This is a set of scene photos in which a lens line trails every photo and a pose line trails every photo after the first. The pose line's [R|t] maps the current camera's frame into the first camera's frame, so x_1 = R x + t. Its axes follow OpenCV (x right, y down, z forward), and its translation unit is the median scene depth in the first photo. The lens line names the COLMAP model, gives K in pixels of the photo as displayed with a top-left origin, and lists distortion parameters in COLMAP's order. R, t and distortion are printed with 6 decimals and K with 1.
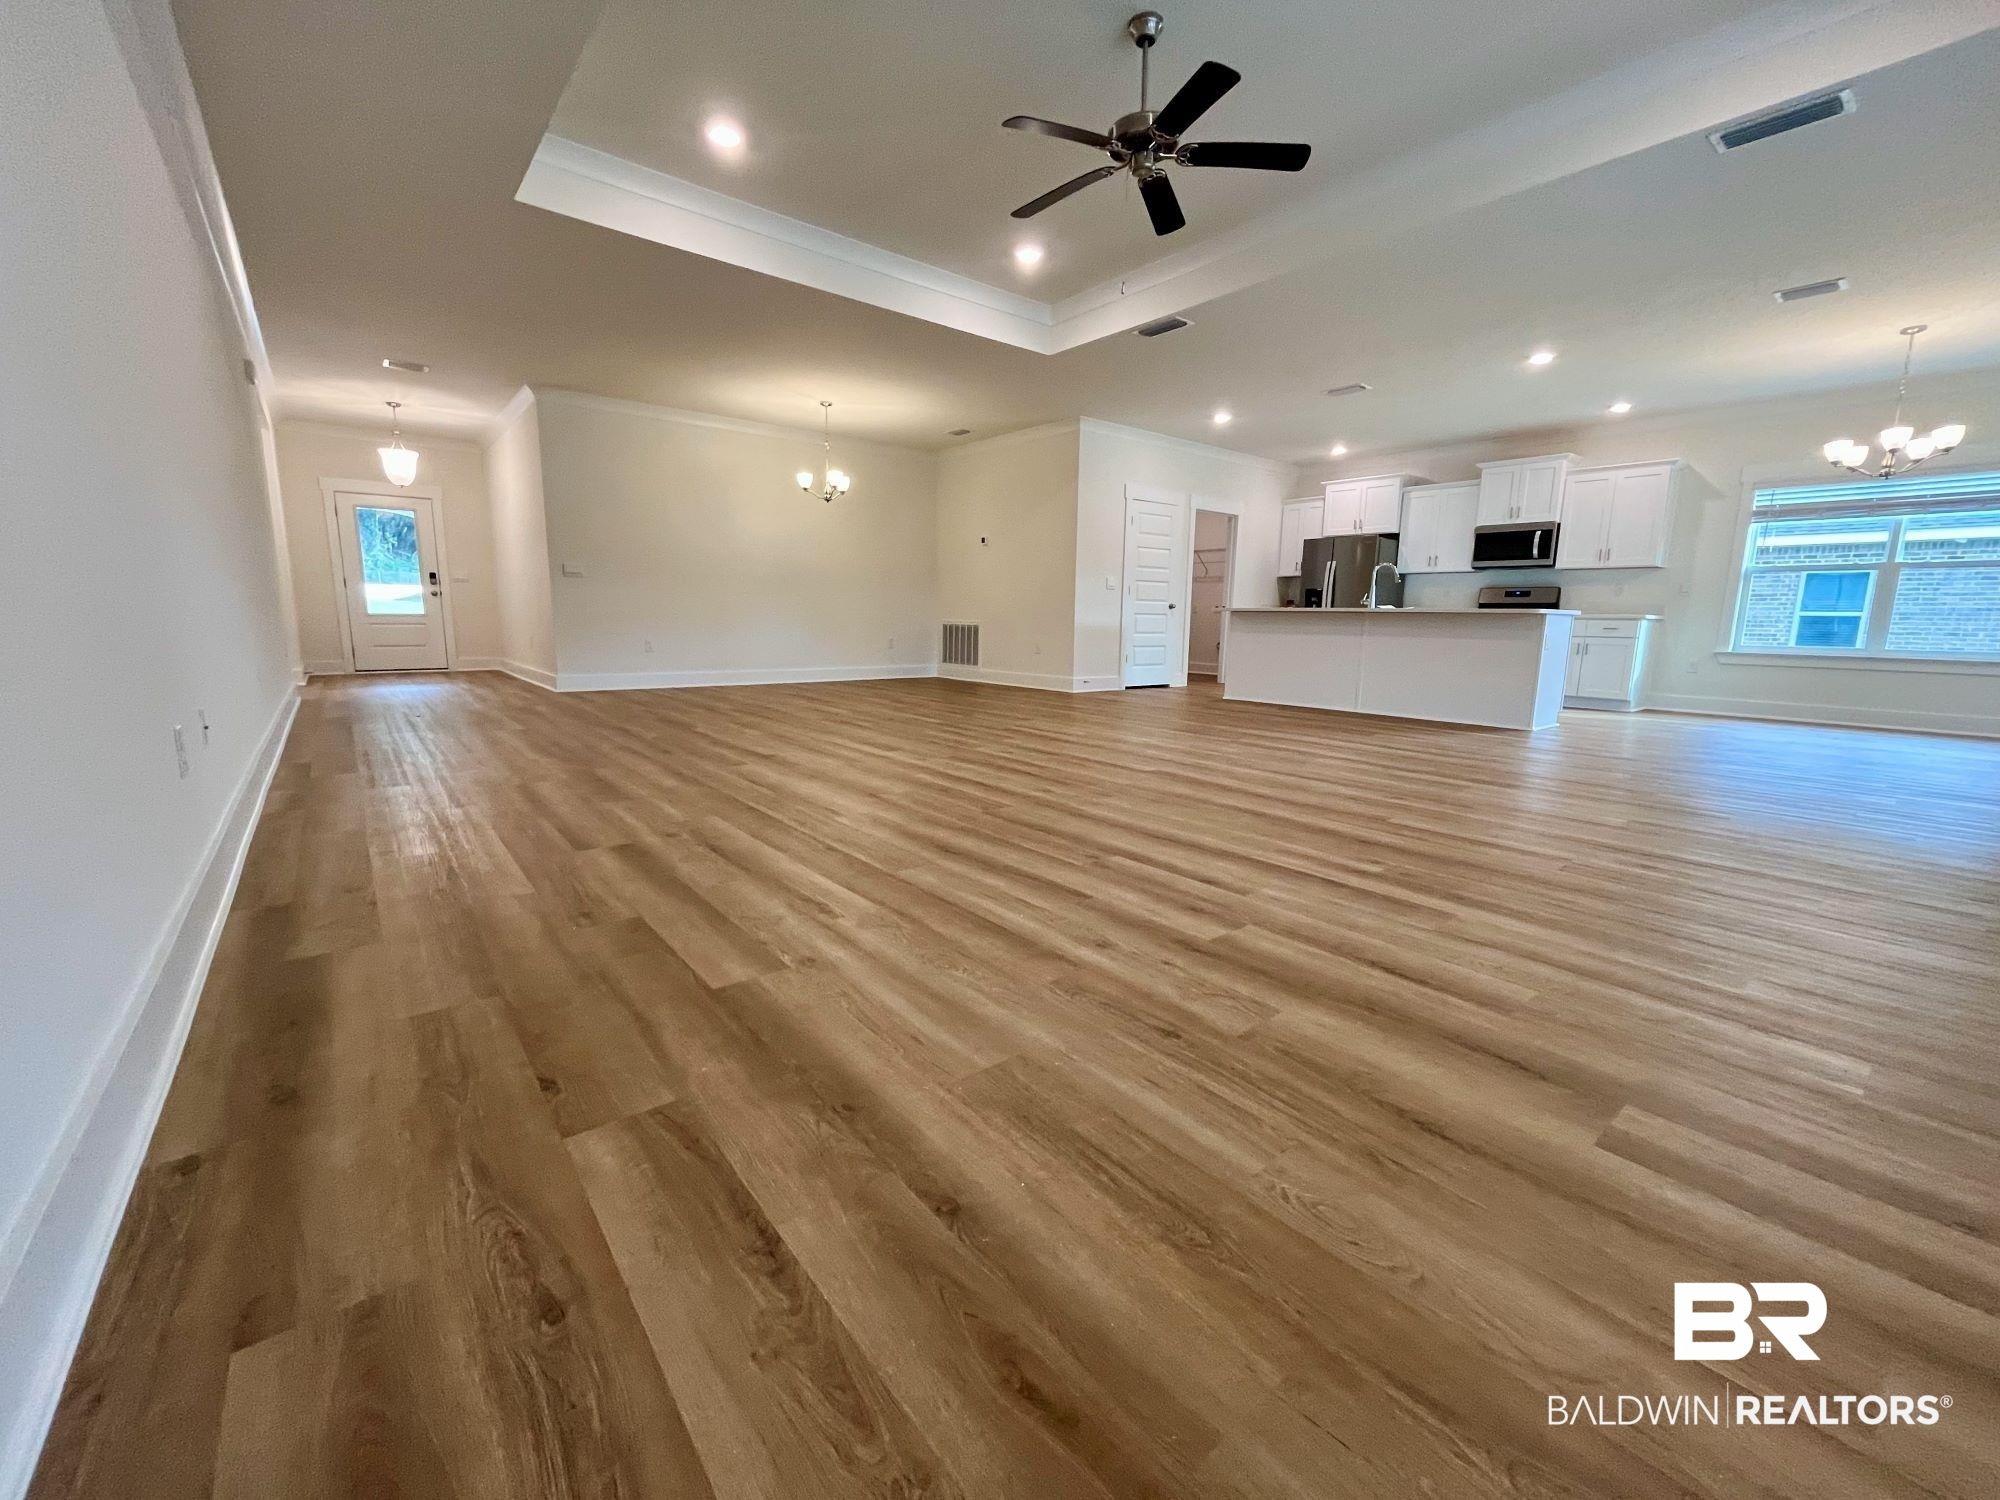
lens RADIAL K [[806.4, 0, 1001.2], [0, 806.4, 744.6], [0, 0, 1]] dist [0.000606, 0.000016]
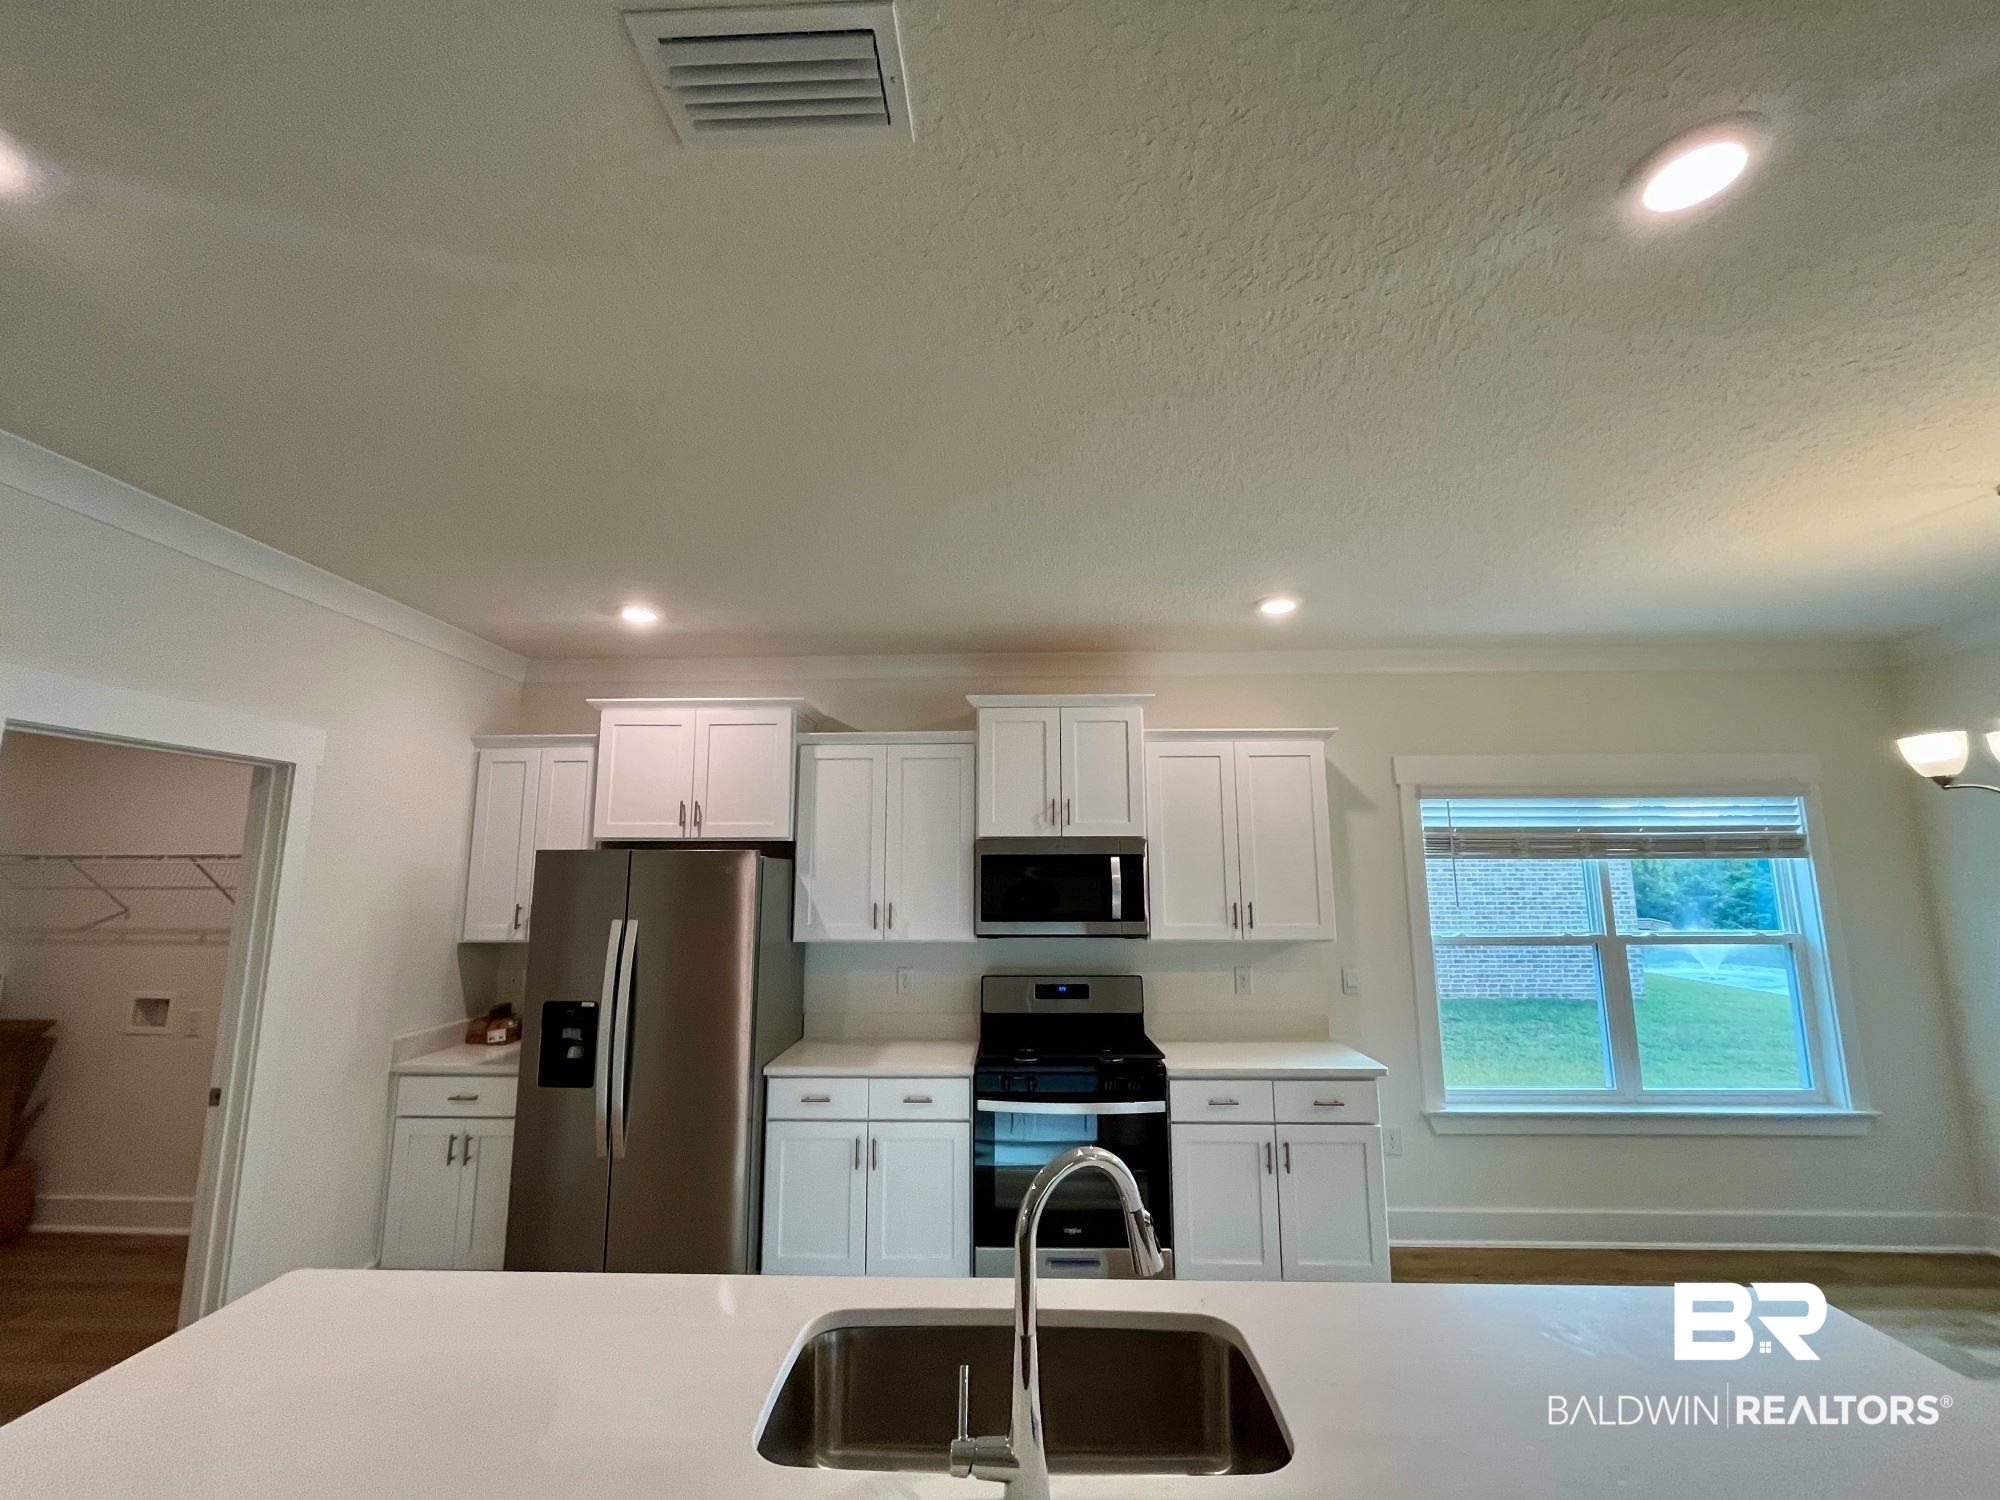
lens RADIAL K [[806.4, 0, 1001.0], [0, 806.4, 751.2], [0, 0, 1]] dist [0.000606, 0.000016]
pose [[0.656215, 0.095990, 0.748444, 0.259236], [0.135915, 0.960617, -0.242368, -0.195461], [-0.742233, 0.260770, 0.617324, 0.669579]]
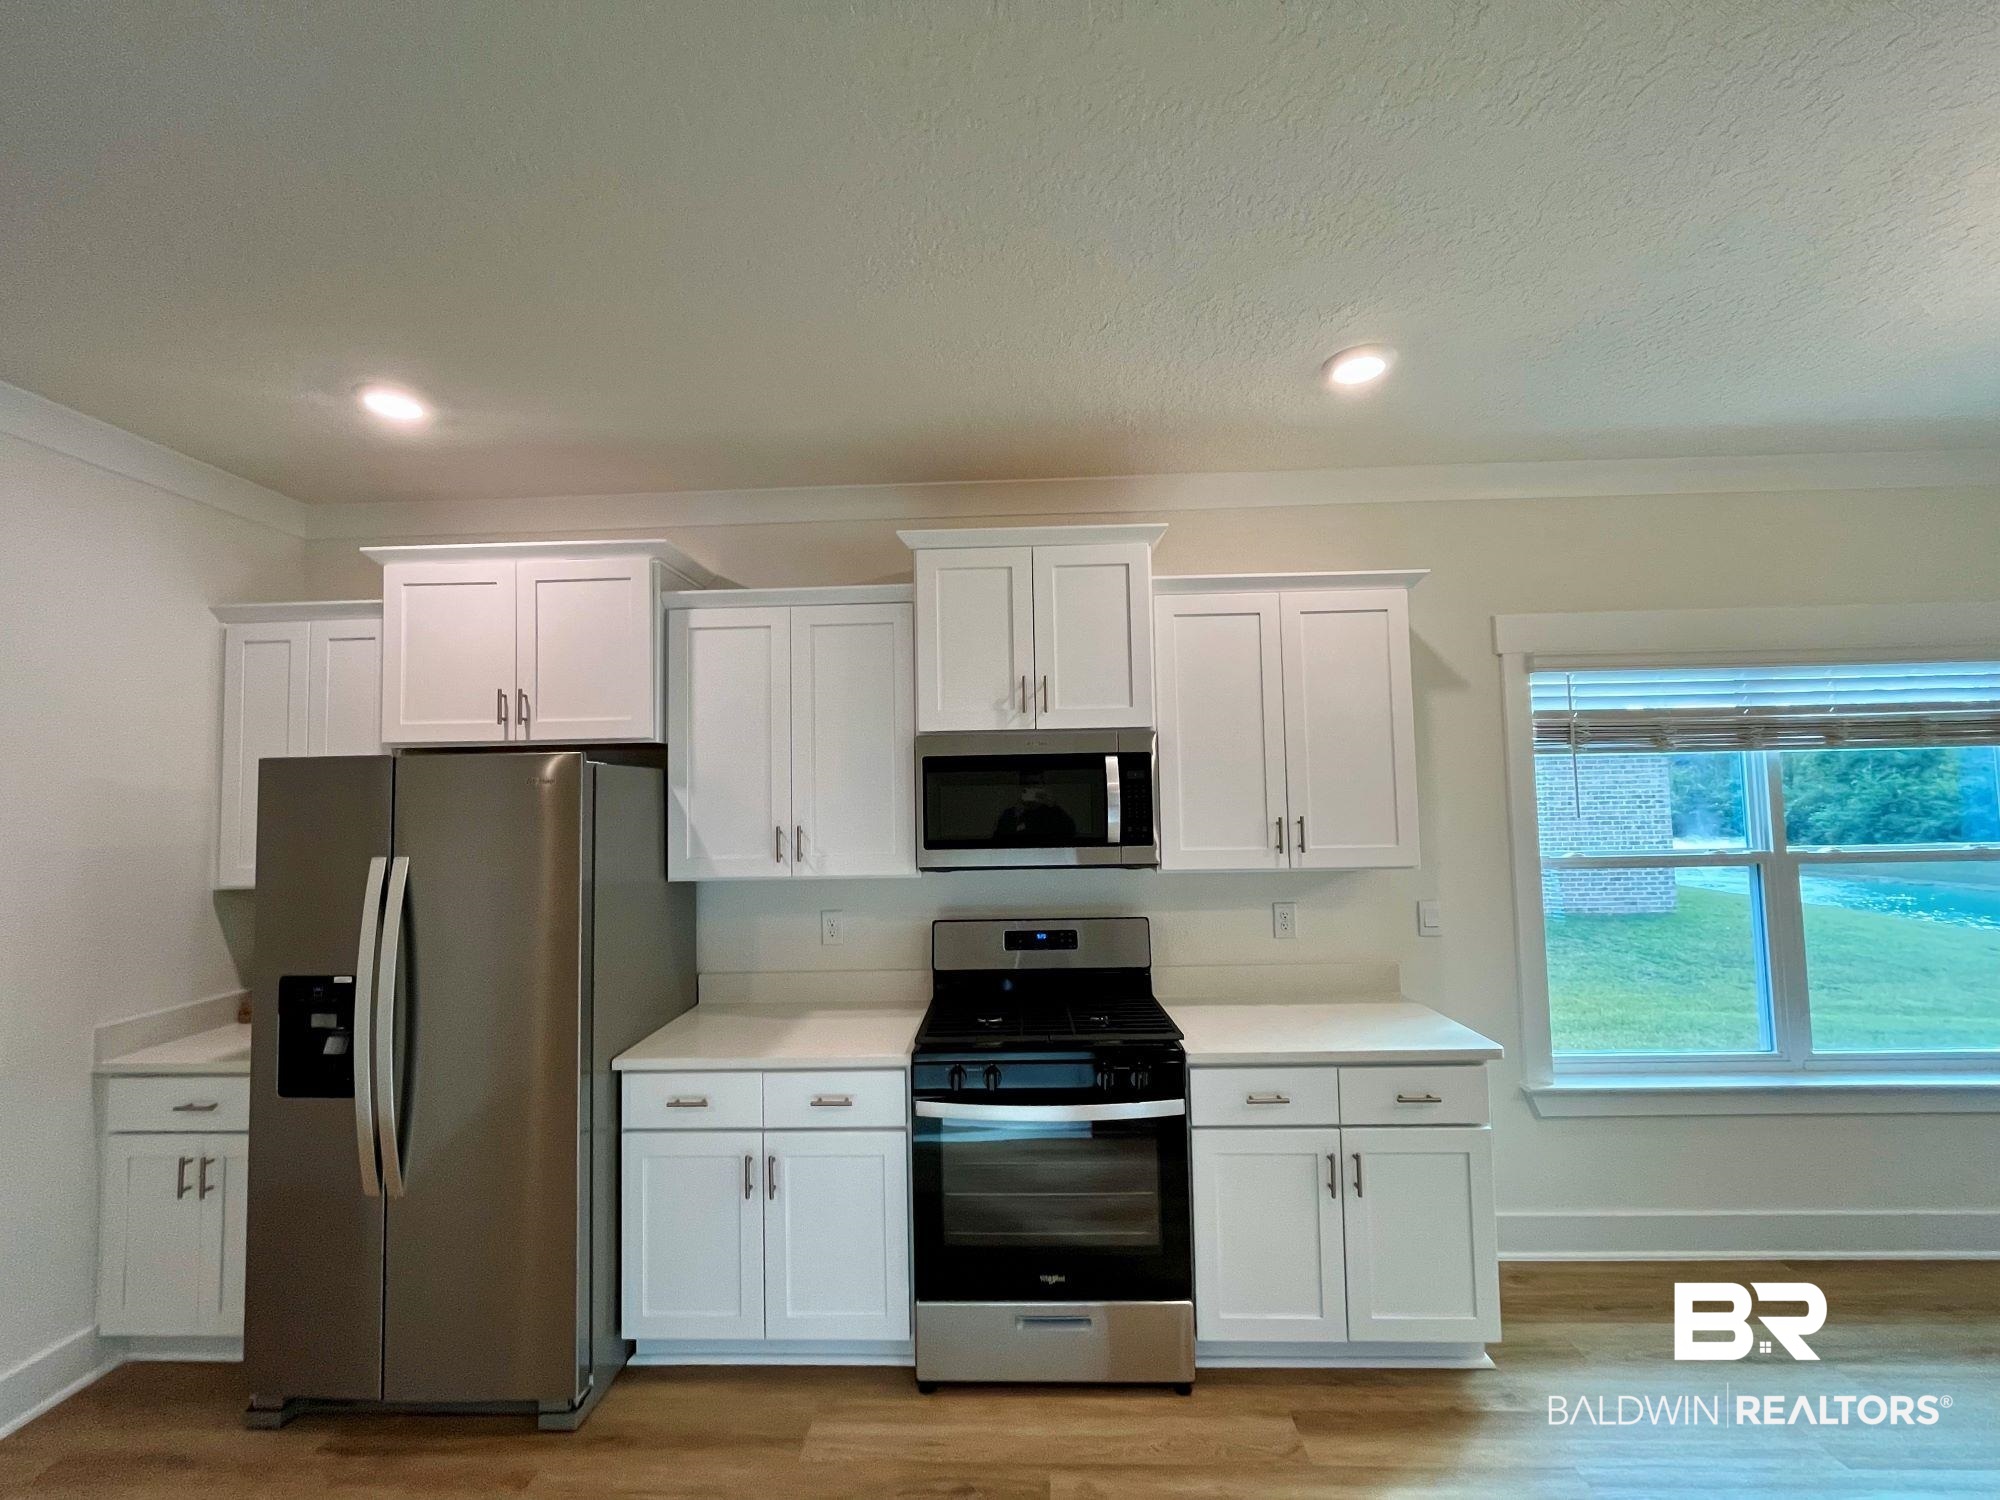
lens RADIAL K [[806.4, 0, 1000.3], [0, 806.4, 752.6], [0, 0, 1]] dist [0.000606, 0.000016]
pose [[0.657654, 0.010503, 0.753247, 0.357673], [0.152538, 0.977333, -0.146807, -0.199894], [-0.737715, 0.211447, 0.641145, 0.732597]]
